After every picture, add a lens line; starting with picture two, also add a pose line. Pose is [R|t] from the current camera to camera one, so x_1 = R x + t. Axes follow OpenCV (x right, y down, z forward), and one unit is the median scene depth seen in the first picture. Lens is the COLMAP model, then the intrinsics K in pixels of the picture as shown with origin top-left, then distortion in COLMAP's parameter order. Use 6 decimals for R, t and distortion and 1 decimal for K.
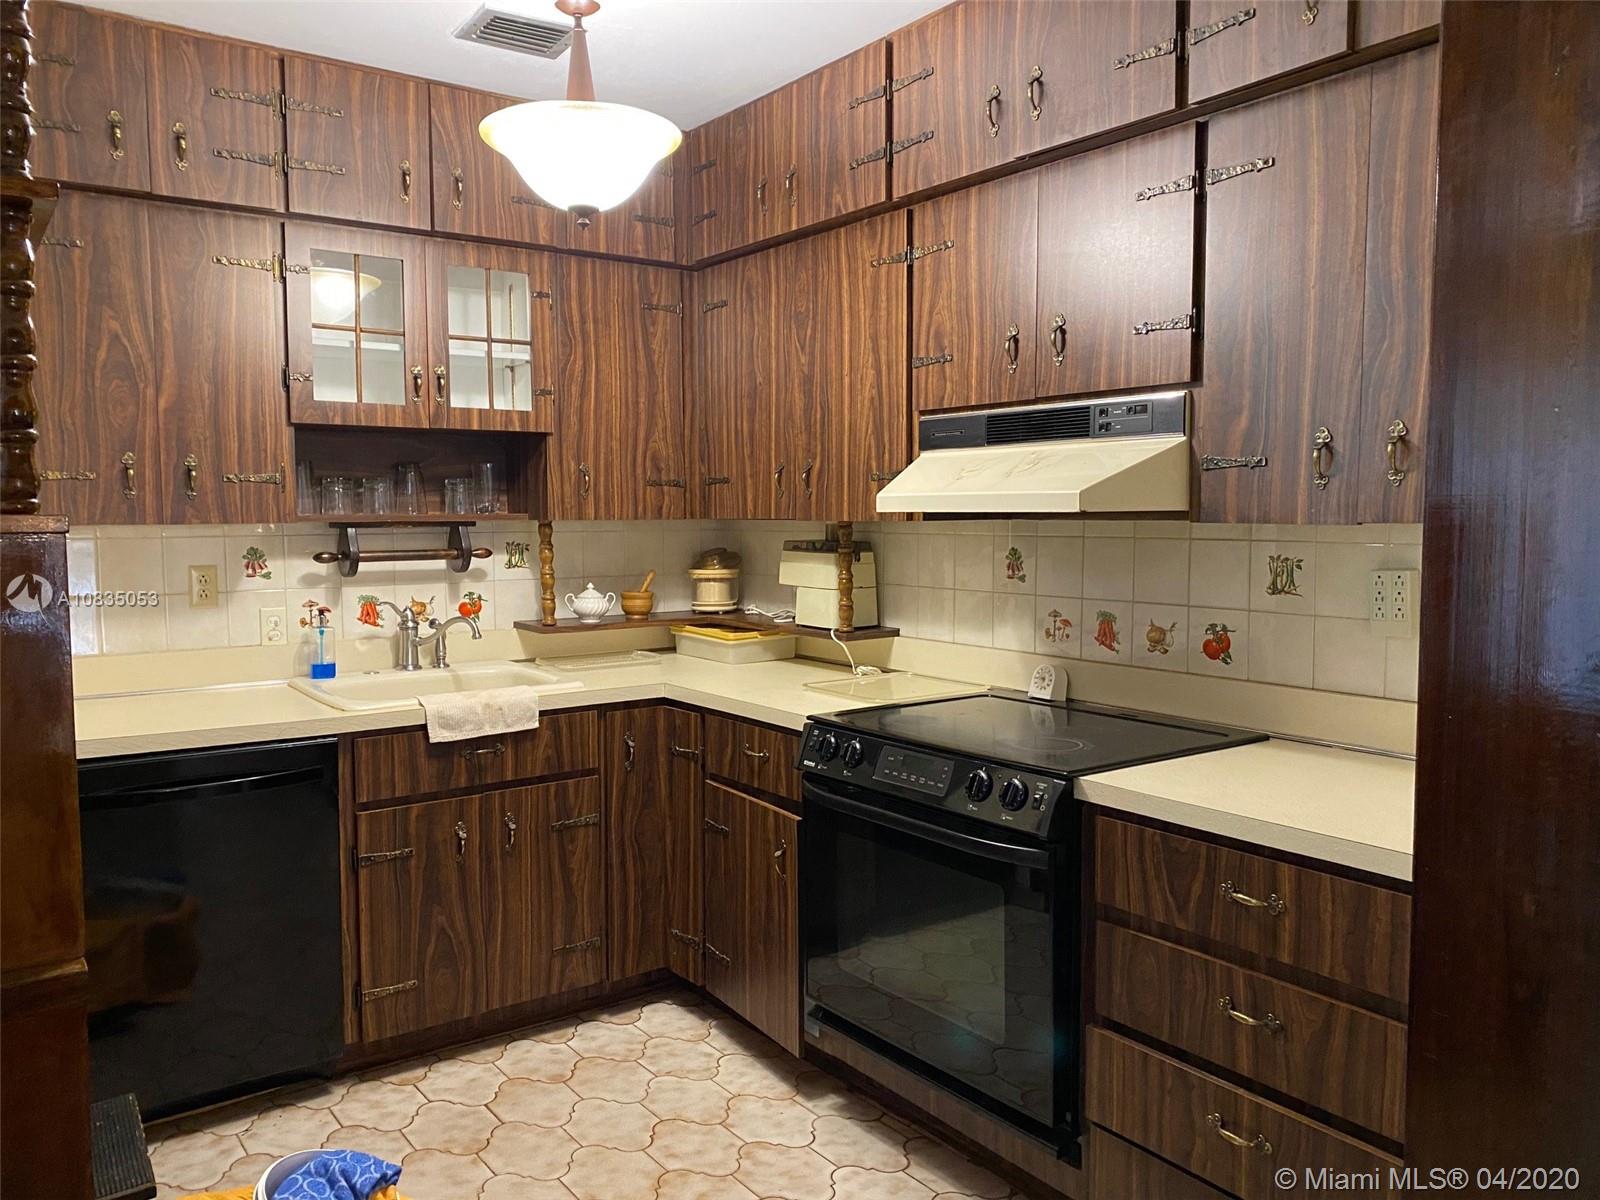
lens RADIAL K [[1228.6, 0, 792.6], [0, 1228.6, 571.5], [0, 0, 1]] dist [0.029672, -0.044922]
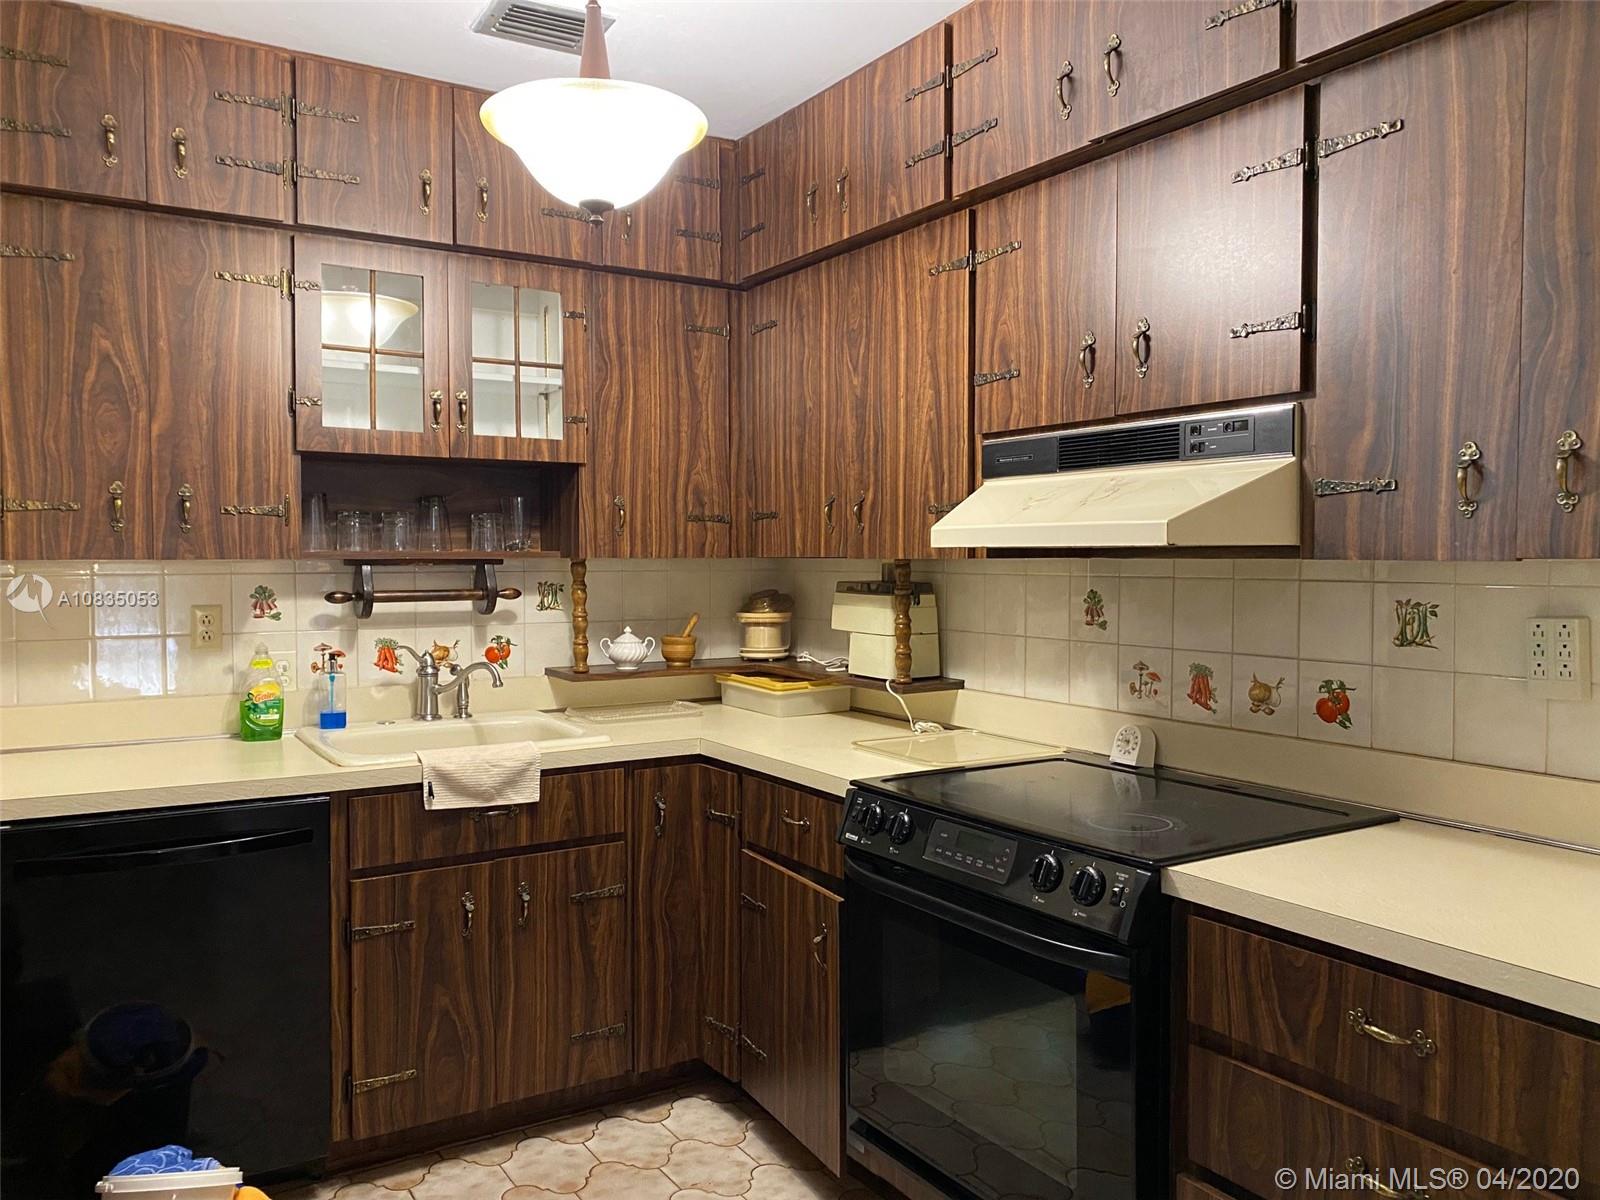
lens RADIAL K [[1228.6, 0, 792.6], [0, 1228.6, 571.5], [0, 0, 1]] dist [0.029672, -0.044922]
pose [[0.997551, 0.004159, -0.069819, 0.028516], [-0.006765, 0.999287, -0.037138, 0.001568], [0.069615, 0.037520, 0.996868, 0.110867]]
